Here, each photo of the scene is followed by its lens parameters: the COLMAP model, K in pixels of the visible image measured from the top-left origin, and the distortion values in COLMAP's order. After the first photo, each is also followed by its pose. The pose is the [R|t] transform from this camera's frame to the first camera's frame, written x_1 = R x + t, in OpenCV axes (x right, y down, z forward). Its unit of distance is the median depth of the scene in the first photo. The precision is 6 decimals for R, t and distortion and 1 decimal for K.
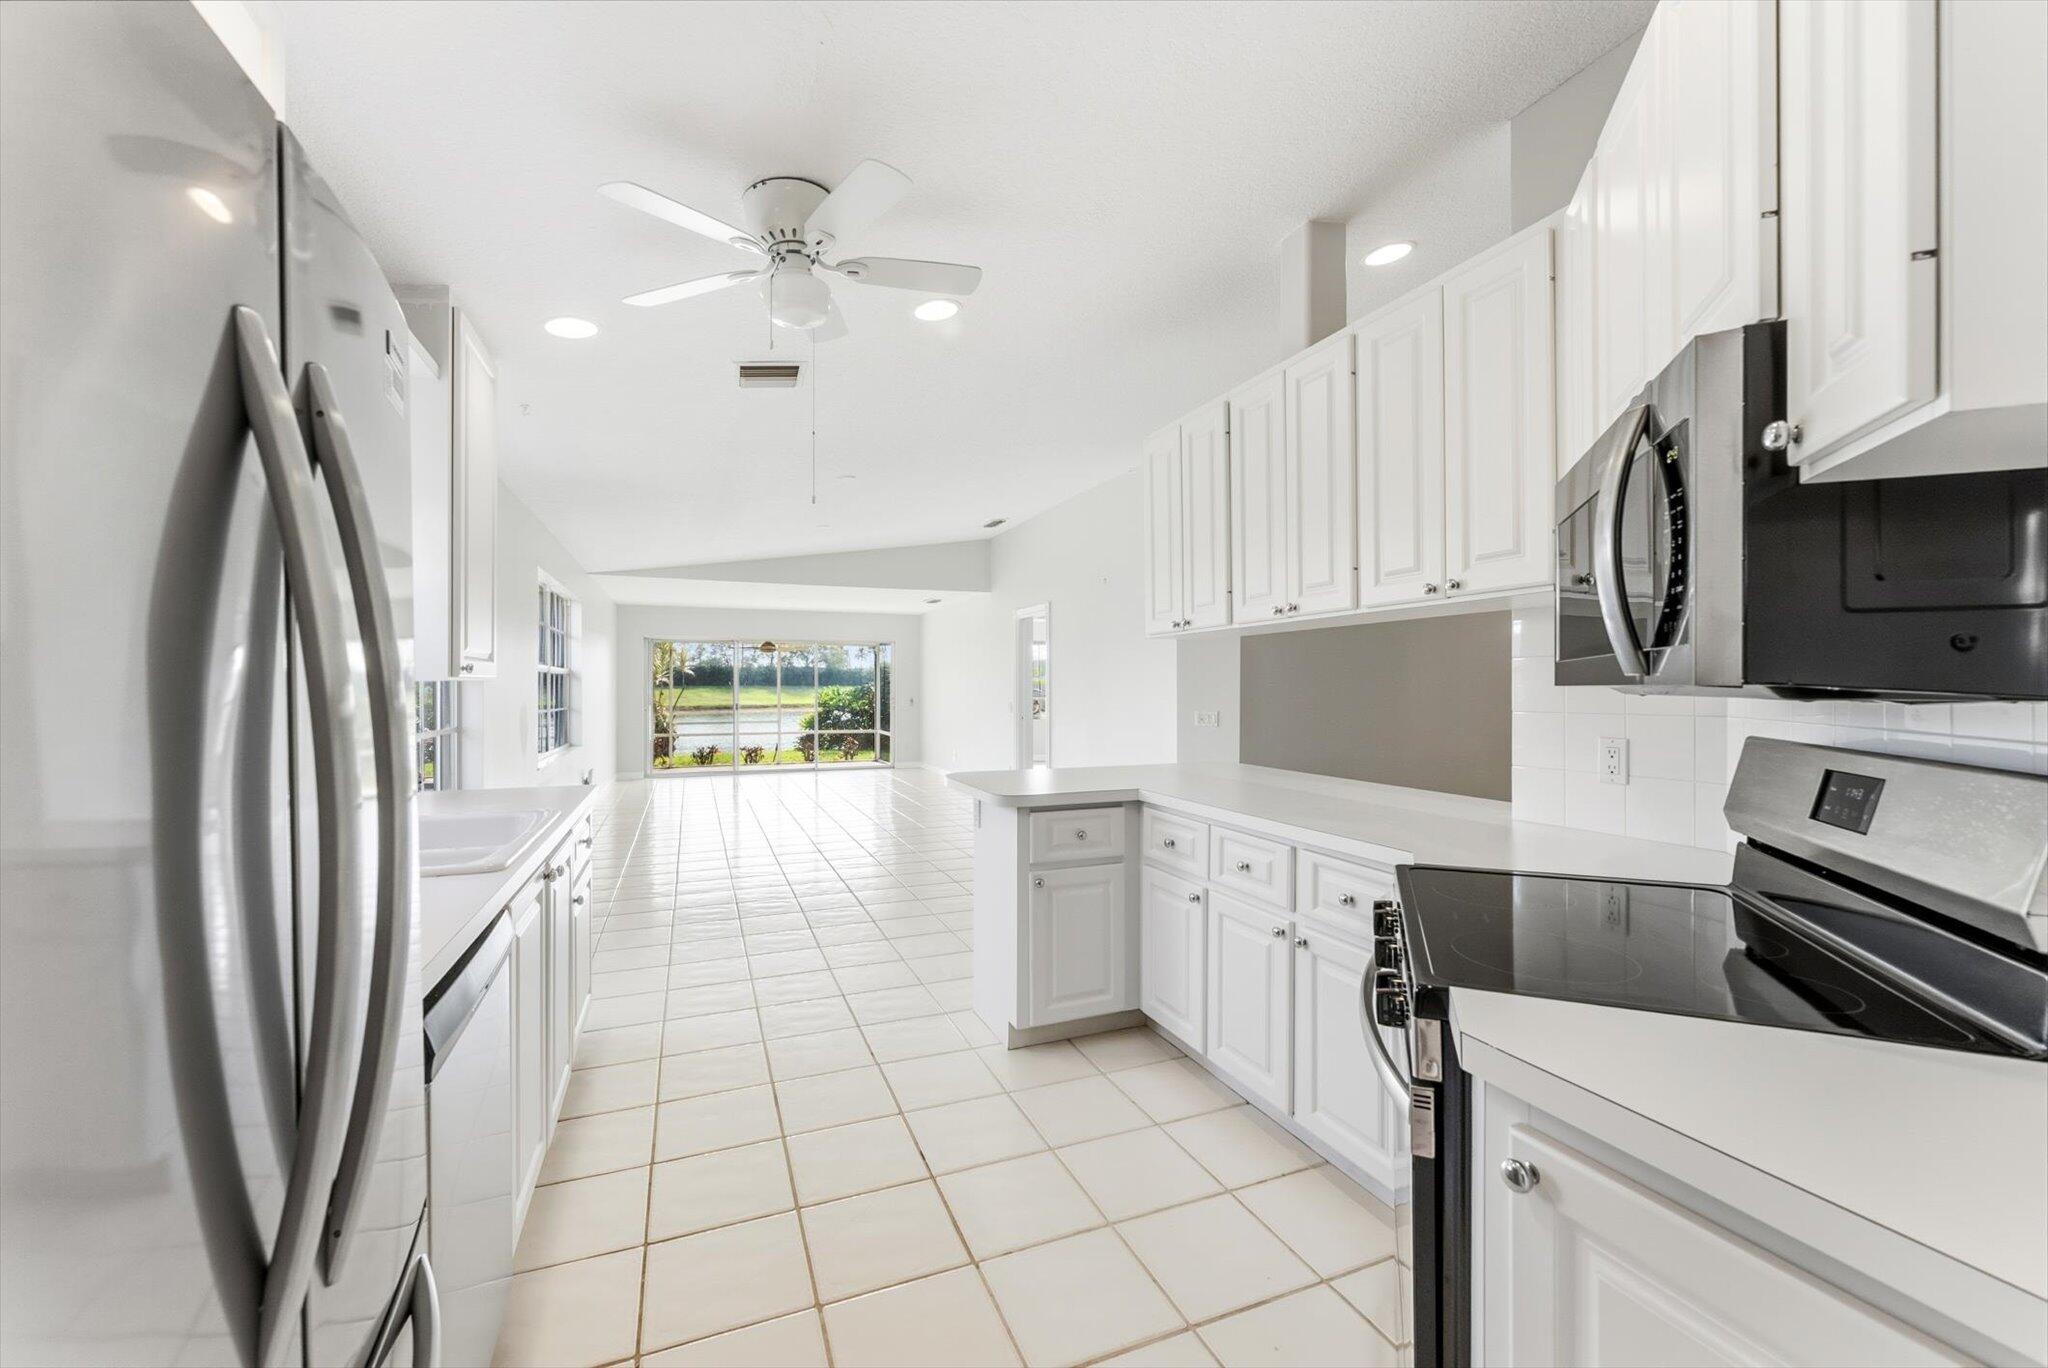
lens RADIAL K [[819.1, 0, 1033.1], [0, 819.1, 681.3], [0, 0, 1]] dist [-0.003253, -0.000316]
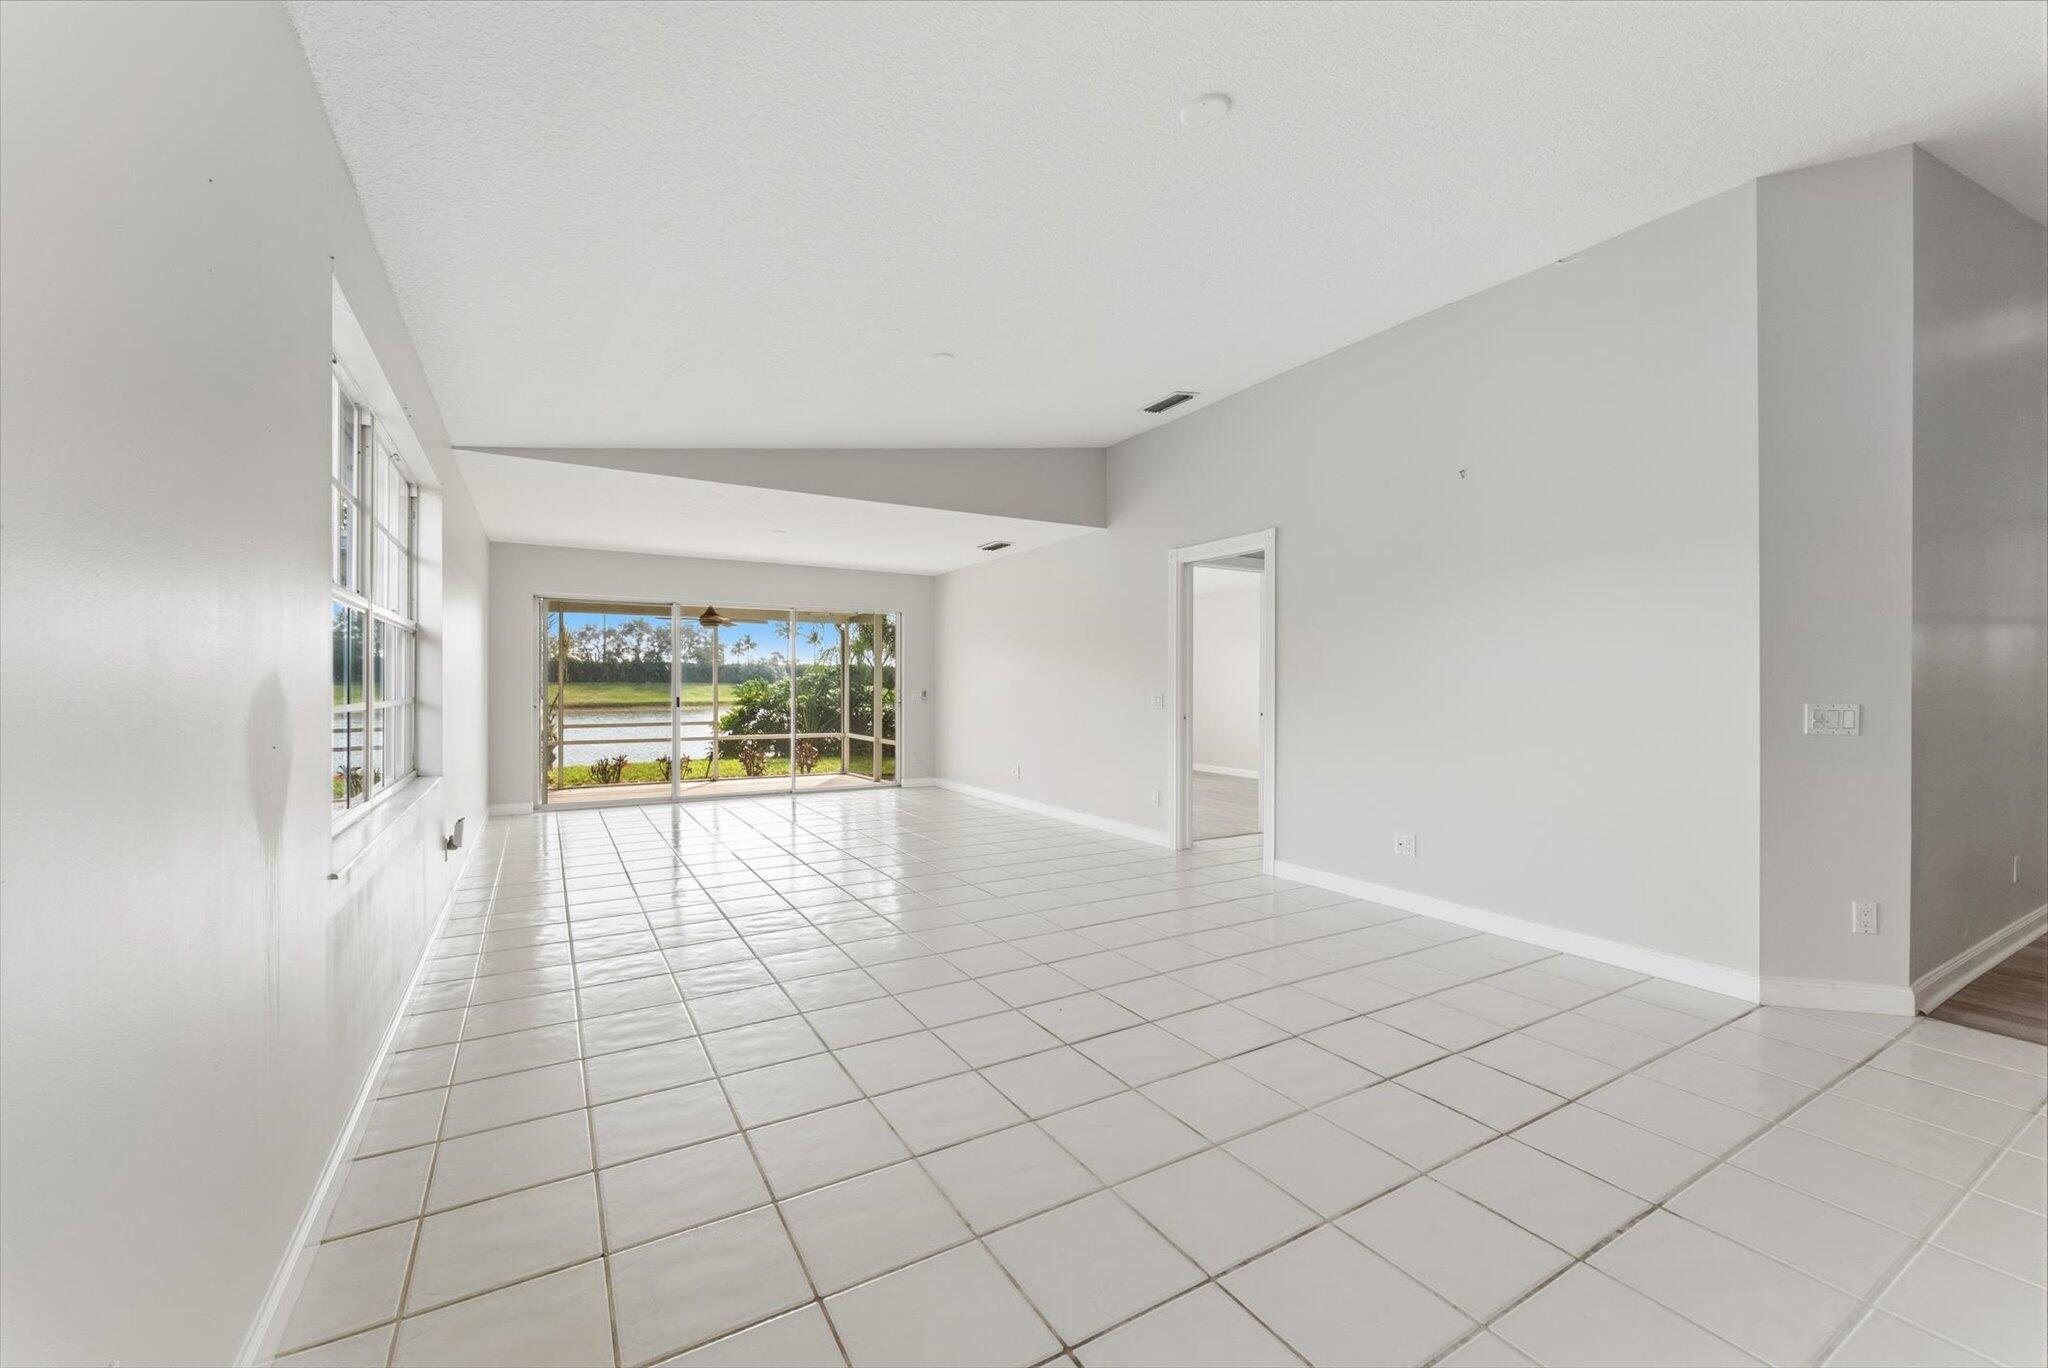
lens RADIAL K [[819.1, 0, 1027.5], [0, 819.1, 680.5], [0, 0, 1]] dist [-0.003253, -0.000316]
pose [[0.990159, 0.002081, 0.139931, -0.248205], [-0.002281, 0.999997, 0.001269, 0.016465], [-0.139928, -0.001576, 0.990160, 0.420586]]
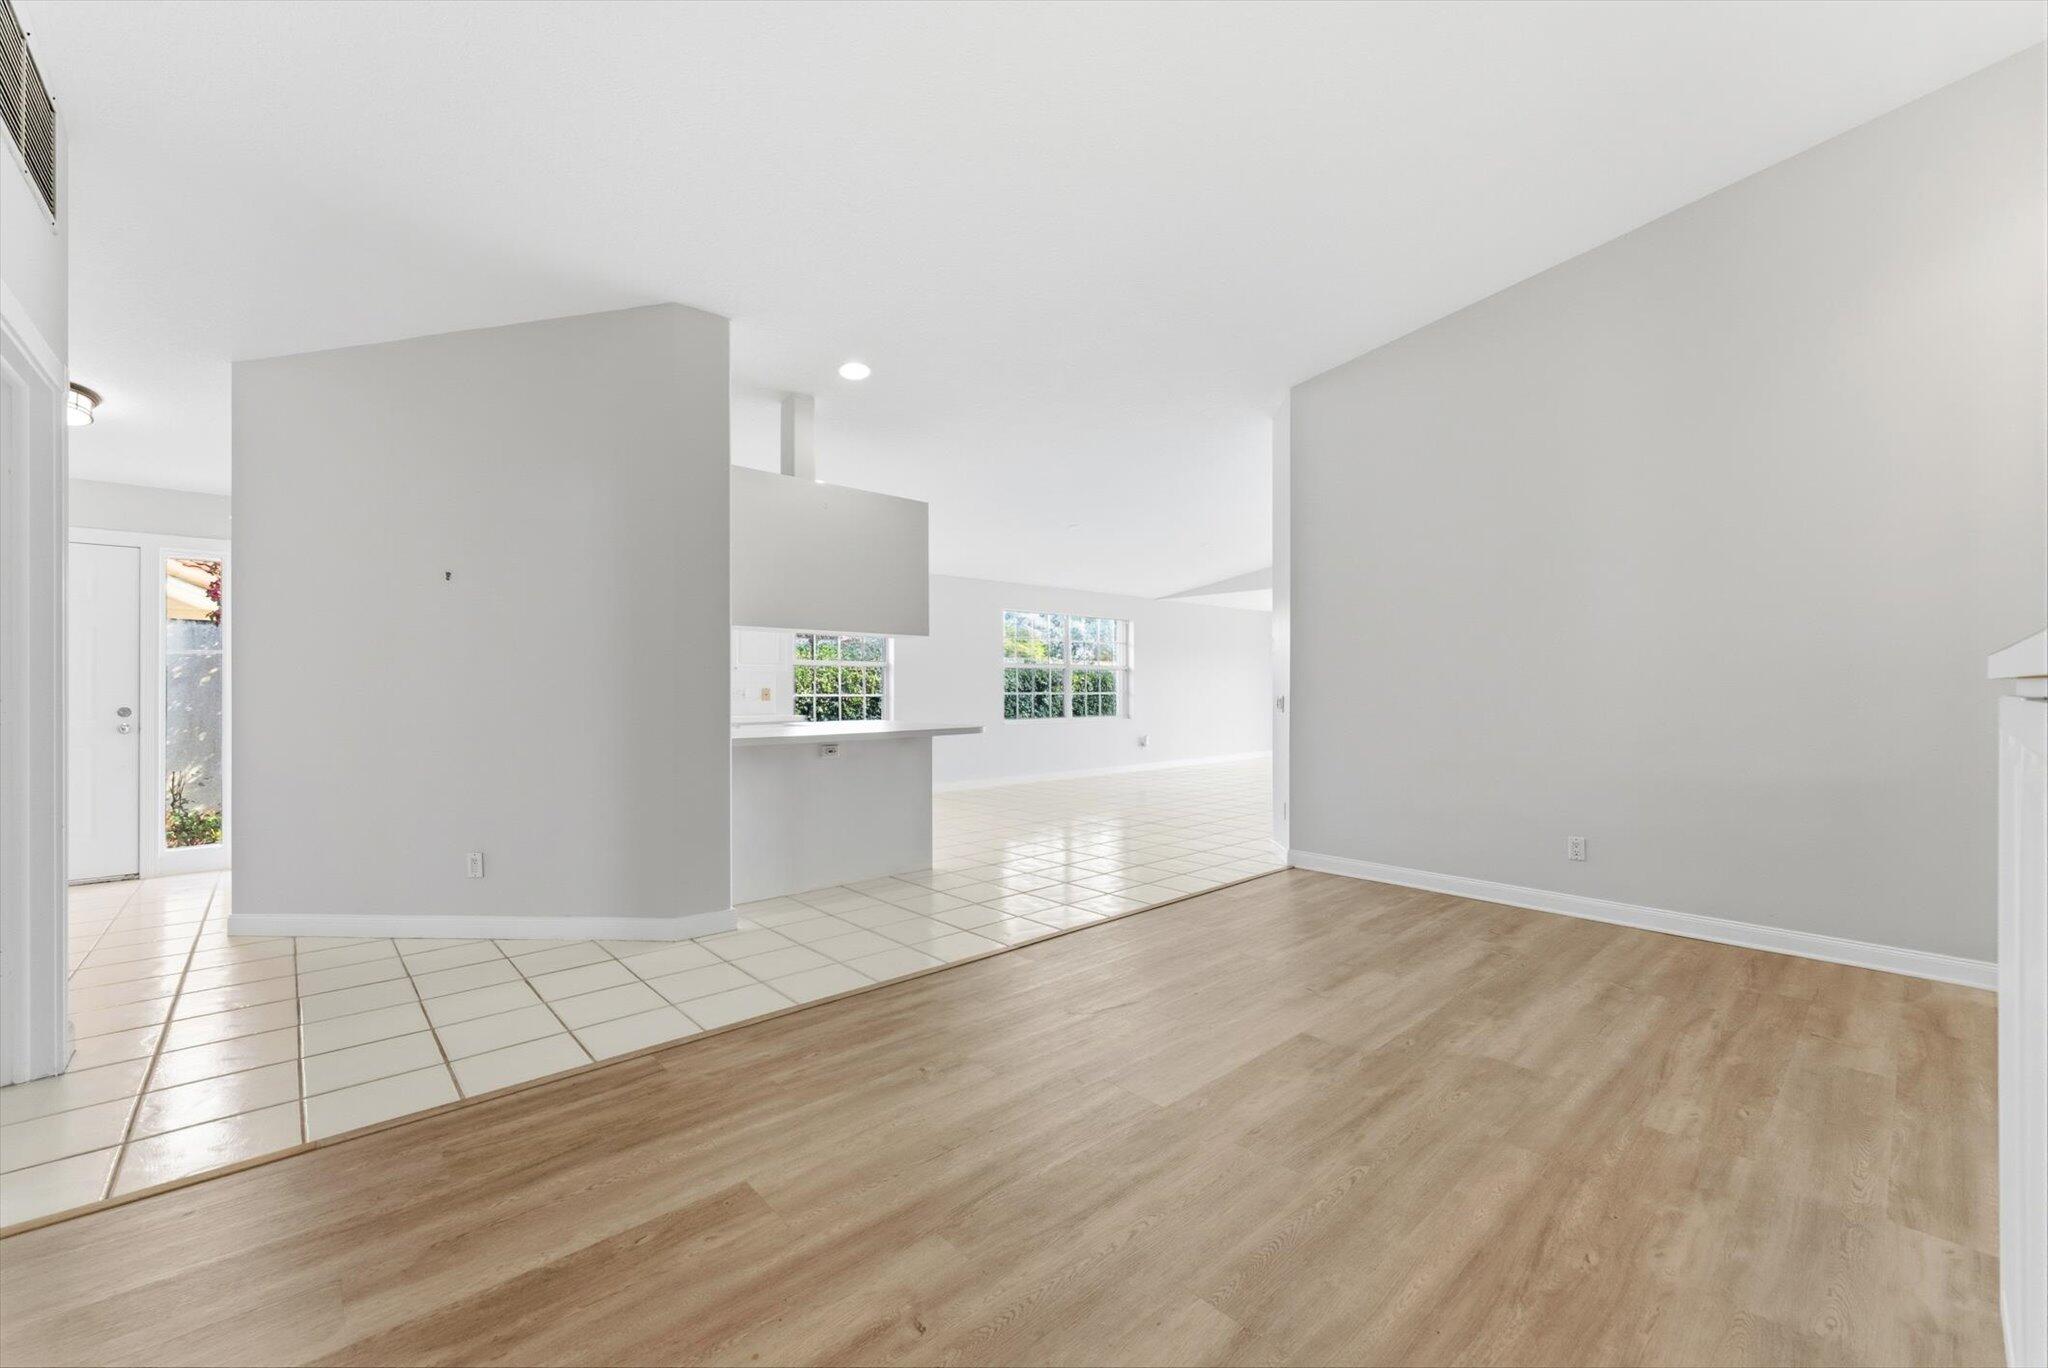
lens RADIAL K [[819.1, 0, 1019.9], [0, 819.1, 685.9], [0, 0, 1]] dist [-0.003253, -0.000316]
pose [[0.329544, -0.002788, -0.944136, 0.719216], [0.008882, 0.999961, 0.000147, 0.016488], [0.944099, -0.008435, 0.329556, 0.303271]]
